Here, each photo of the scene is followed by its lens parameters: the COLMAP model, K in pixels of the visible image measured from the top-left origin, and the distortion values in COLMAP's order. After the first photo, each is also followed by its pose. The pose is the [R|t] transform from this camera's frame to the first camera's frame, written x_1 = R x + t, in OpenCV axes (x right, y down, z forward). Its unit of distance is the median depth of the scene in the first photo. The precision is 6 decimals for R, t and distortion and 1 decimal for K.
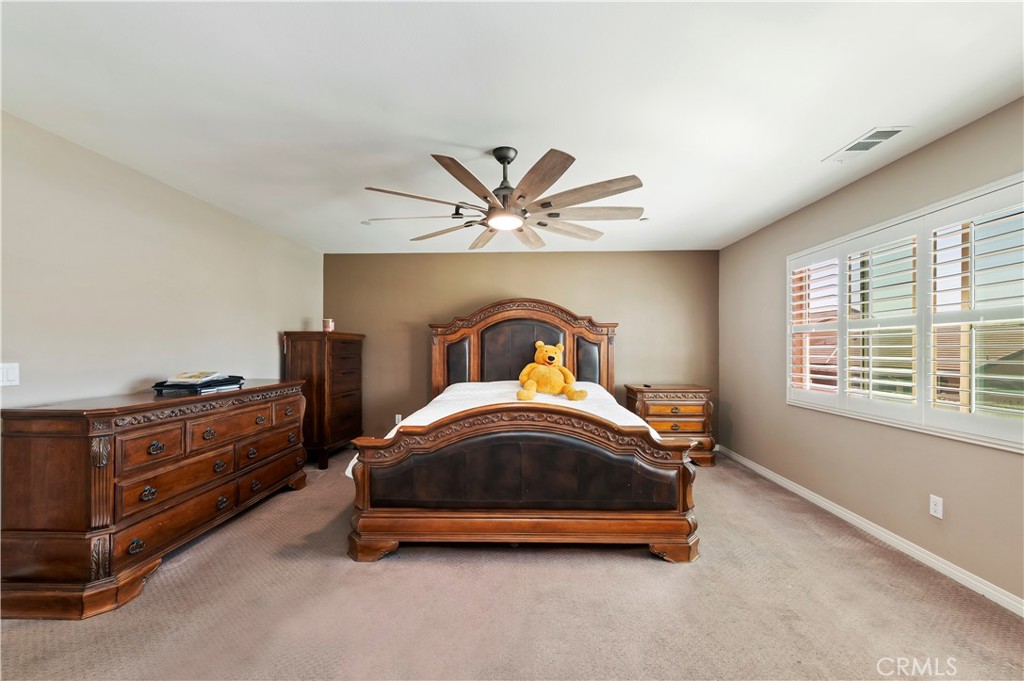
lens RADIAL K [[411.8, 0, 518.2], [0, 411.8, 347.0], [0, 0, 1]] dist [0.009130, -0.004138]
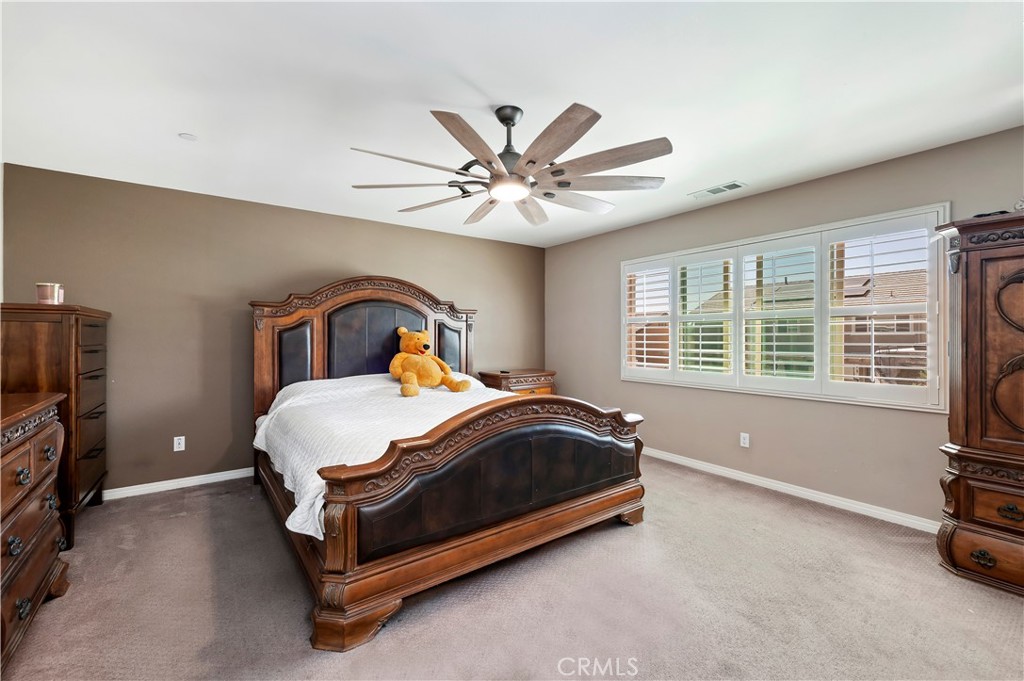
lens RADIAL K [[426.5, 0, 519.4], [0, 426.5, 334.5], [0, 0, 1]] dist [0.004384, -0.000367]
pose [[0.788092, 0.002197, 0.615554, -0.513096], [-0.002364, 0.999997, -0.000543, 0.001795], [-0.615554, -0.001027, 0.788094, 0.236672]]
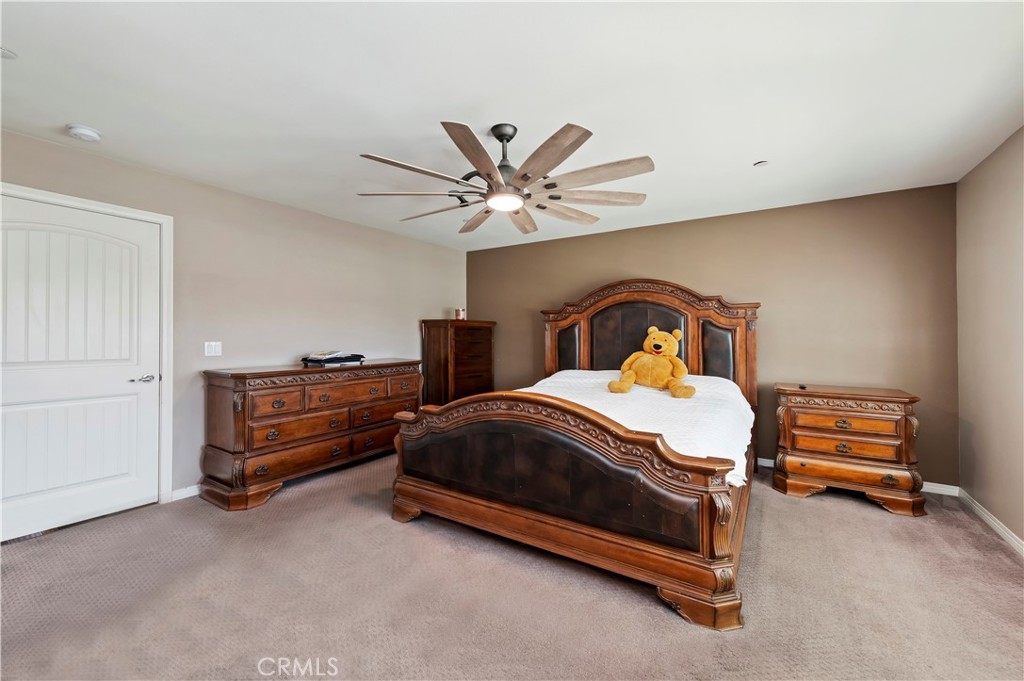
lens RADIAL K [[411.8, 0, 513.0], [0, 411.8, 332.8], [0, 0, 1]] dist [0.009130, -0.004138]
pose [[0.852645, 0.002677, -0.522484, 0.428039], [-0.003514, 0.999994, -0.000610, 0.000801], [0.522479, 0.002356, 0.852649, 0.168227]]
